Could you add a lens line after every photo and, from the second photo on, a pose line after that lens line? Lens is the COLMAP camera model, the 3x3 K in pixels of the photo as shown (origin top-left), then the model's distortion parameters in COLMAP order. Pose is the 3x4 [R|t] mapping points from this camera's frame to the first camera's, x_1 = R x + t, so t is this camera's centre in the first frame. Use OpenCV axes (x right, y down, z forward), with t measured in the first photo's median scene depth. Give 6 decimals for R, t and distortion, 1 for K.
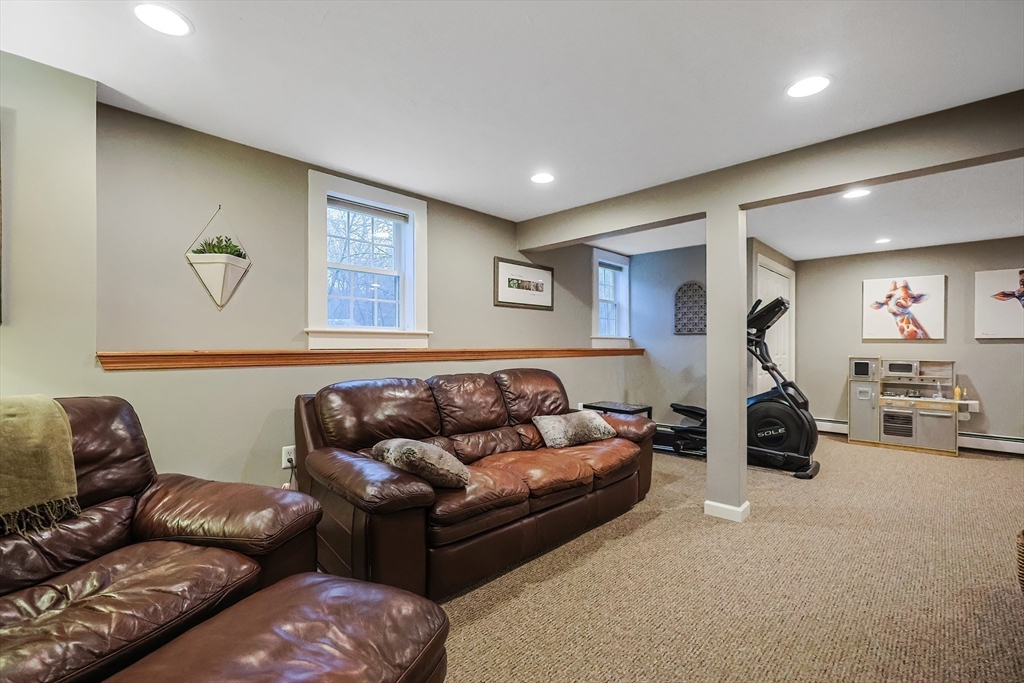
lens RADIAL K [[436.2, 0, 505.3], [0, 436.2, 347.3], [0, 0, 1]] dist [0.002555, 0.000907]
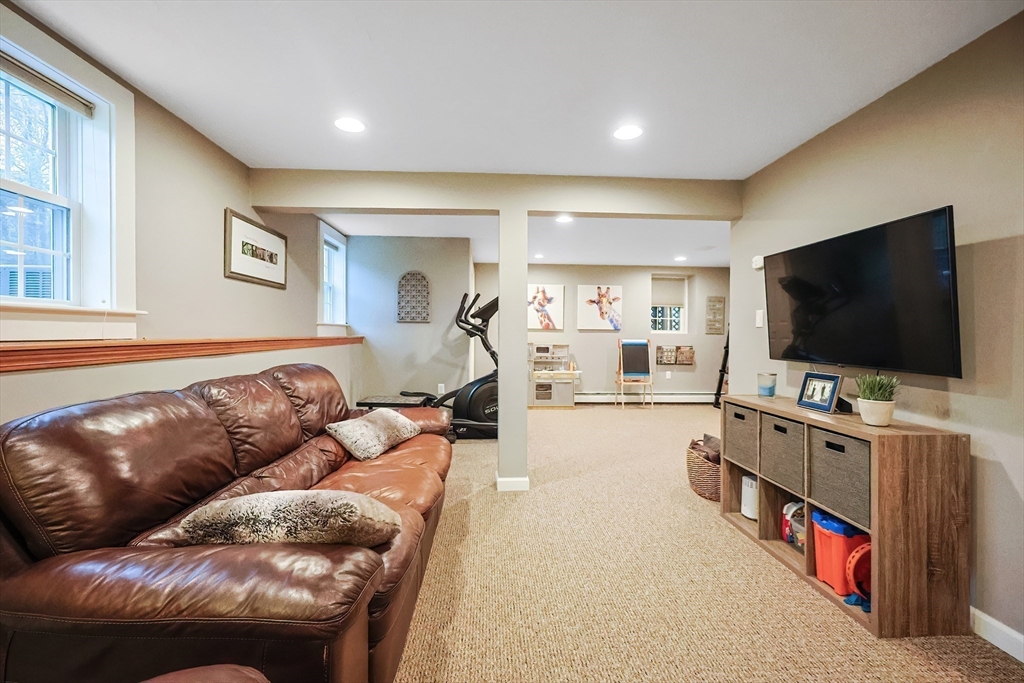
lens RADIAL K [[436.2, 0, 506.9], [0, 436.2, 335.0], [0, 0, 1]] dist [0.002555, 0.000907]
pose [[0.686079, -0.000572, 0.727527, -0.192950], [-0.001394, 0.999997, 0.002101, -0.003101], [-0.727525, -0.002455, 0.686076, 0.155388]]
